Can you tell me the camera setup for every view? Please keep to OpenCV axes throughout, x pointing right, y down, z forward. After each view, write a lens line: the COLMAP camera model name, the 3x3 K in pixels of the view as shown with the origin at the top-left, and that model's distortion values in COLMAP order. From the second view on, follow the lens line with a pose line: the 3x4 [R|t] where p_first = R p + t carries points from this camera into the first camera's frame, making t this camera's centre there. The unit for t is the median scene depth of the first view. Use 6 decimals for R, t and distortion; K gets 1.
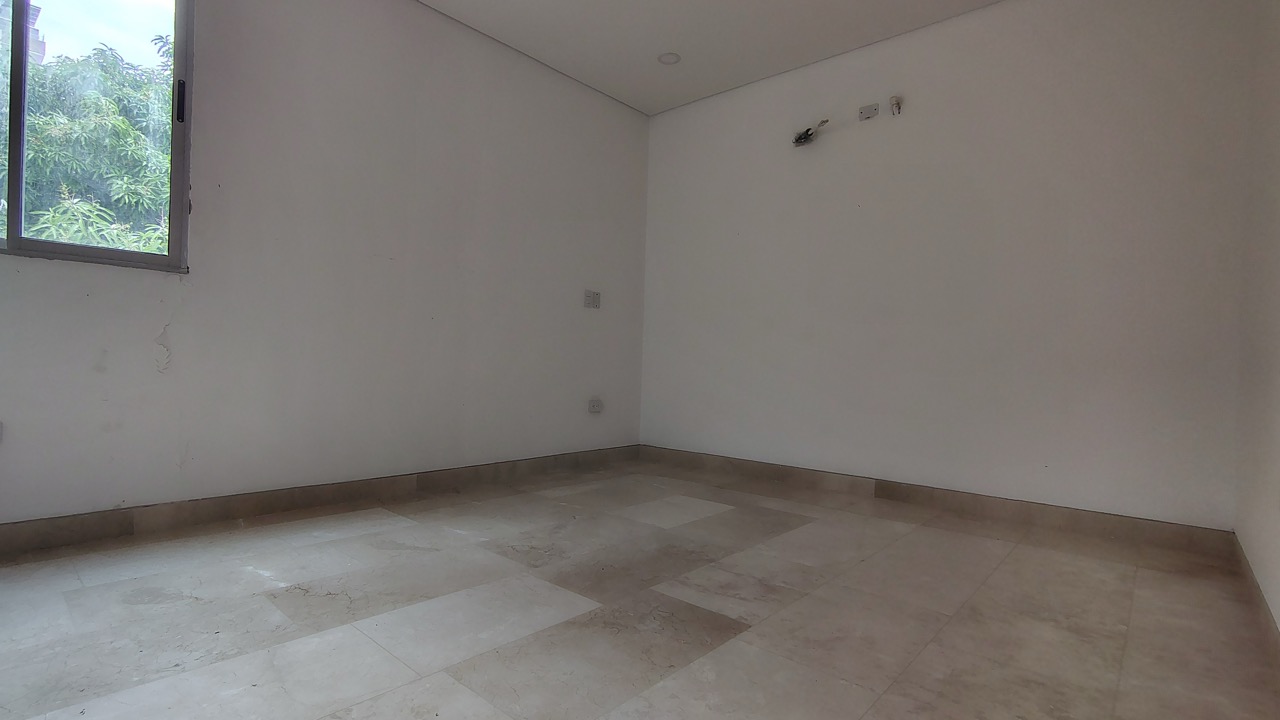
lens RADIAL K [[601.7, 0, 640.0], [0, 601.7, 360.0], [0, 0, 1]] dist [-0.001608, -0.000139]
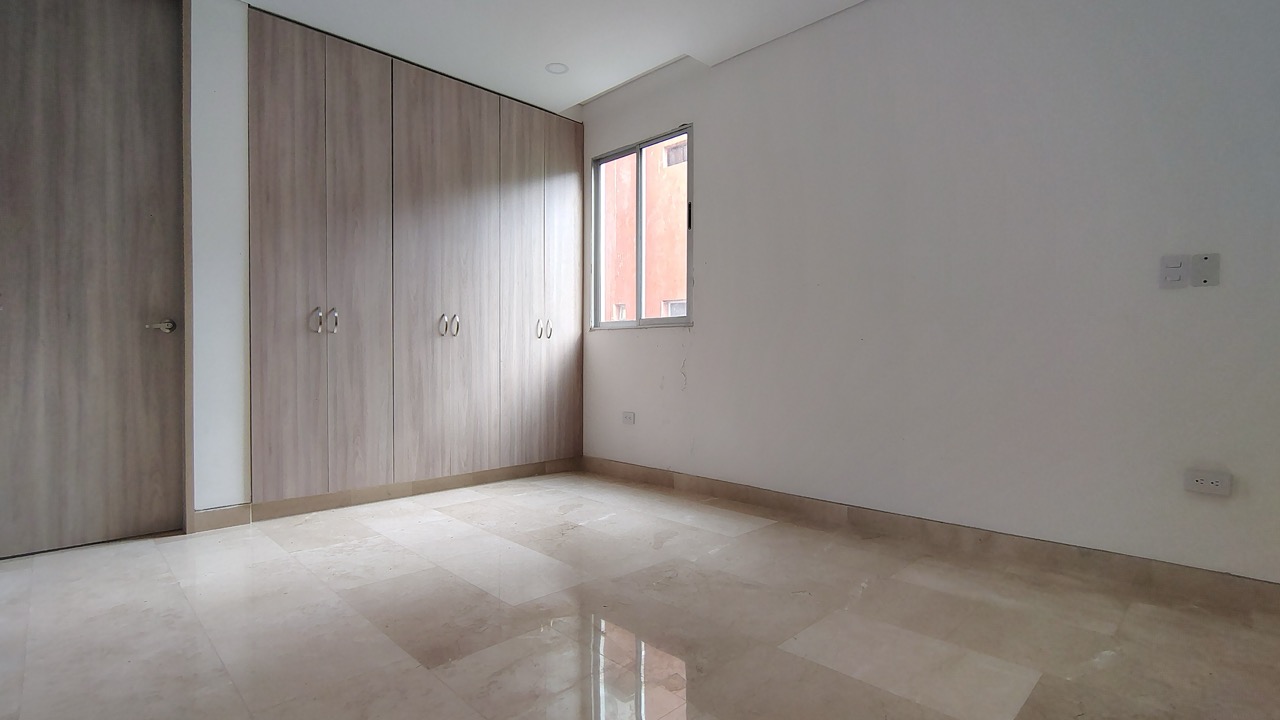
lens RADIAL K [[601.7, 0, 640.0], [0, 601.7, 360.0], [0, 0, 1]] dist [-0.001608, -0.000139]
pose [[-0.071692, -0.022699, -0.997168, 1.044474], [0.003184, 0.999731, -0.022986, -0.033621], [0.997422, -0.004823, -0.071601, 1.285556]]
